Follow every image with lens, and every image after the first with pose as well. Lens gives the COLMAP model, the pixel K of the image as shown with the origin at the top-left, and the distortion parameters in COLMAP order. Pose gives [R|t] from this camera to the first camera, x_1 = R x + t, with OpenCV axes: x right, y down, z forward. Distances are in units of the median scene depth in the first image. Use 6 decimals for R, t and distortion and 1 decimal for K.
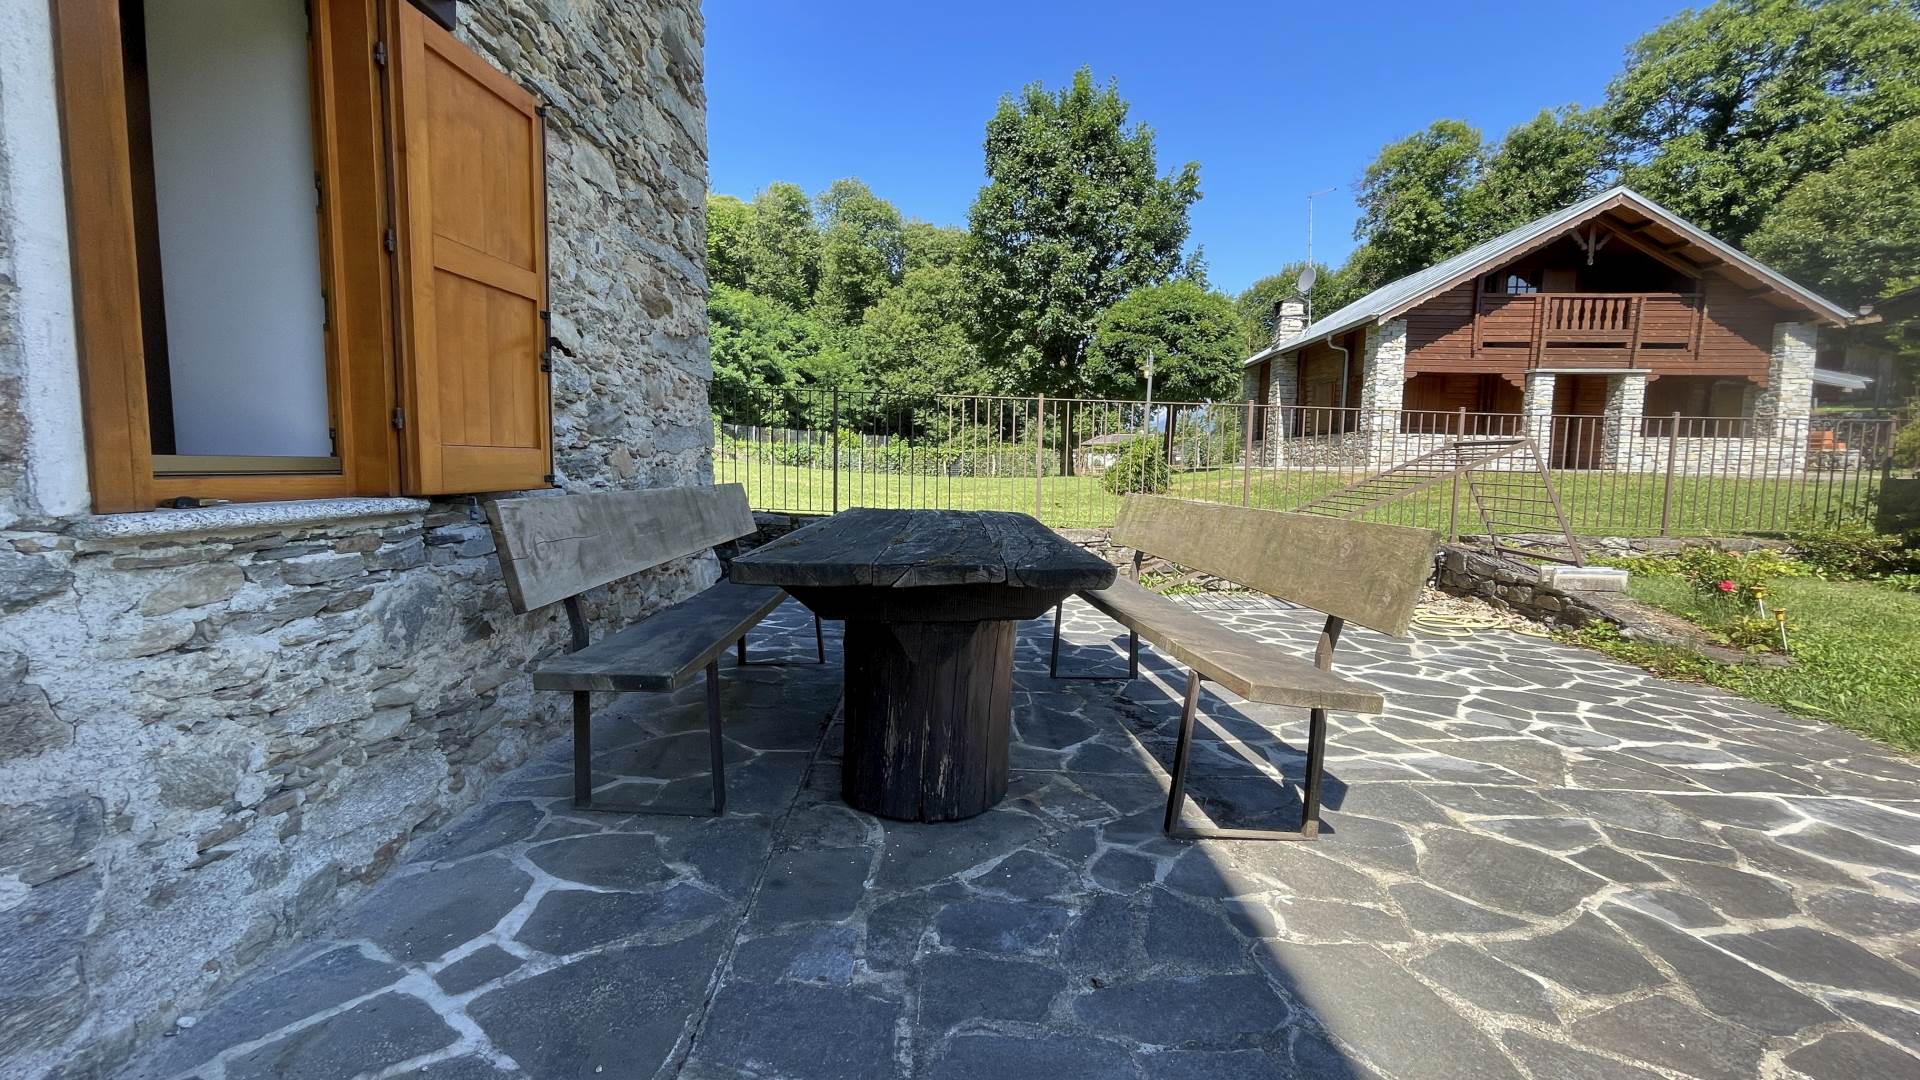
lens RADIAL K [[776.6, 0, 957.9], [0, 776.6, 536.6], [0, 0, 1]] dist [0.003059, 0.000577]
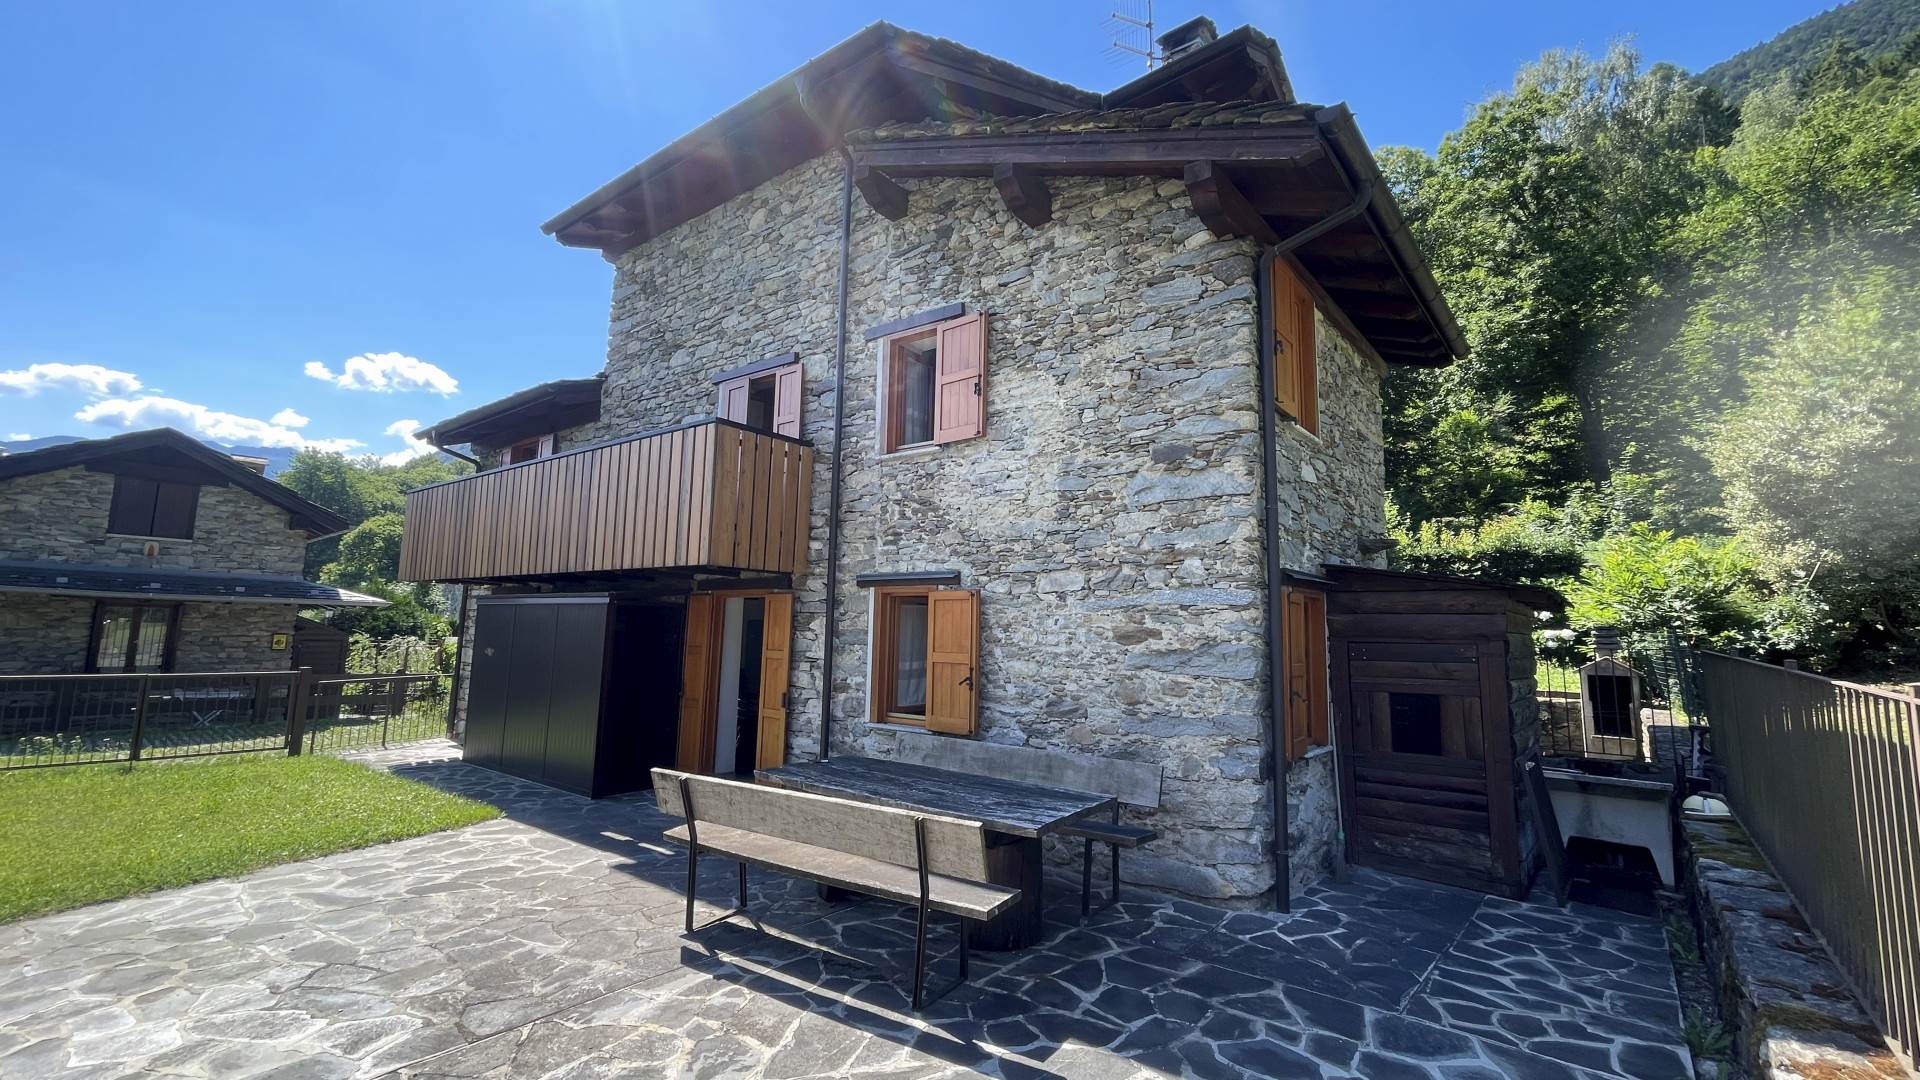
lens RADIAL K [[782.6, 0, 952.6], [0, 782.6, 536.1], [0, 0, 1]] dist [0.000025, 0.000074]
pose [[-0.619809, -0.127630, -0.774304, 1.301063], [-0.104378, 0.991327, -0.079850, -0.409360], [0.777780, 0.031328, -0.627755, 2.081600]]
